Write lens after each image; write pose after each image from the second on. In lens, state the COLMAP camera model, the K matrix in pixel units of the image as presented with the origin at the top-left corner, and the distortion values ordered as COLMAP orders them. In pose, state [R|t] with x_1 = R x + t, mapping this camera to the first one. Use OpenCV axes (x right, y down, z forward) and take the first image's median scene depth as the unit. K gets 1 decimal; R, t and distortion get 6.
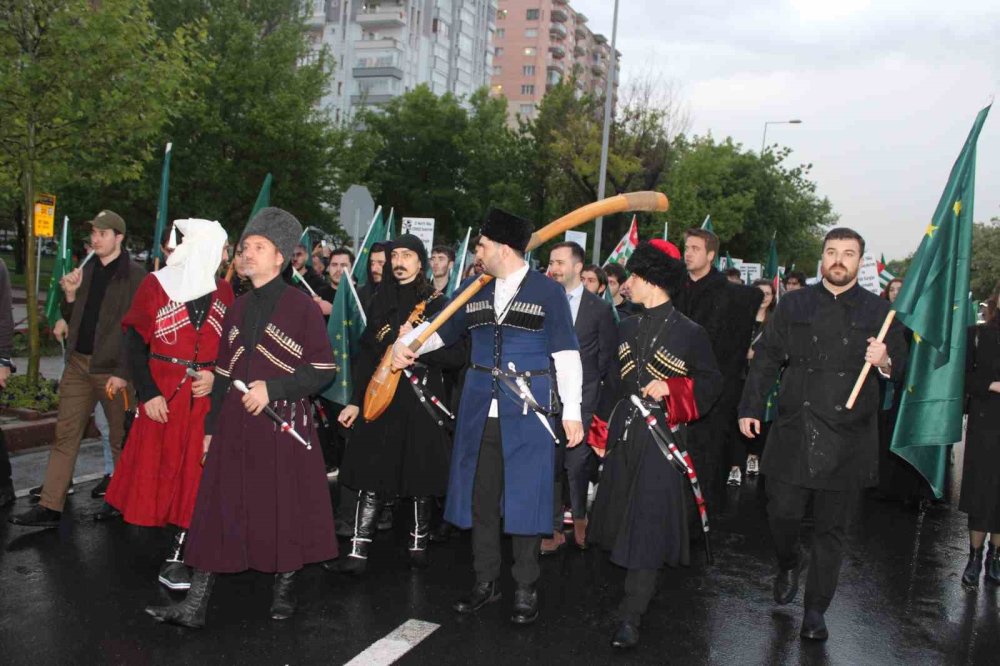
lens RADIAL K [[1724.2, 0, 500.0], [0, 1724.2, 333.0], [0, 0, 1]] dist [-0.009479, -0.335880]
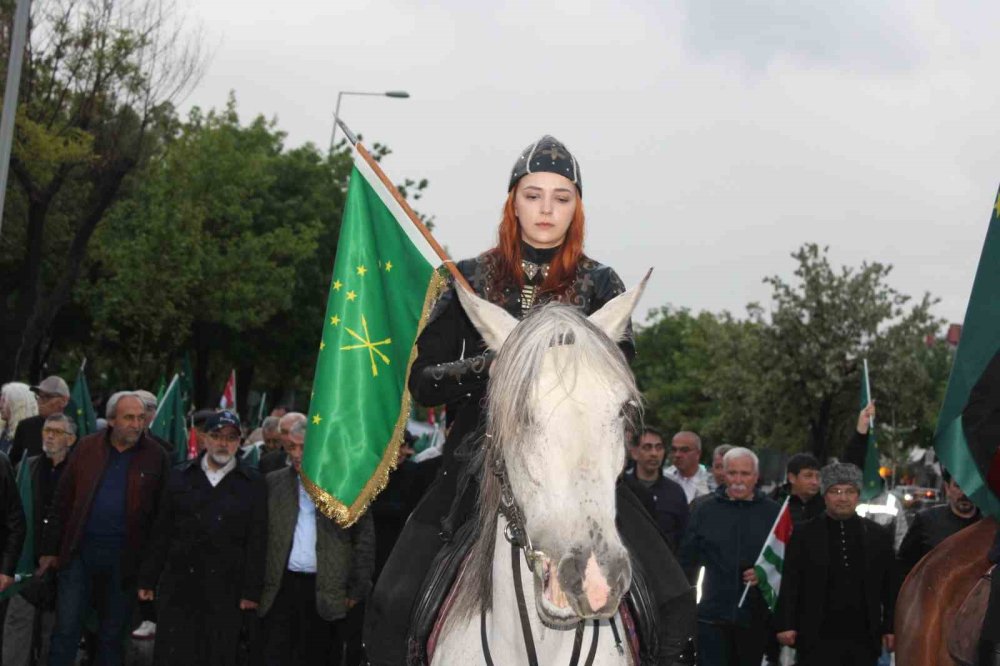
lens RADIAL K [[1724.2, 0, 500.0], [0, 1724.2, 333.0], [0, 0, 1]] dist [-0.009479, -0.335880]
pose [[0.933877, 0.044367, 0.354831, 0.023501], [-0.024403, 0.997867, -0.060545, -0.023364], [-0.356760, 0.047883, 0.932968, 0.525899]]
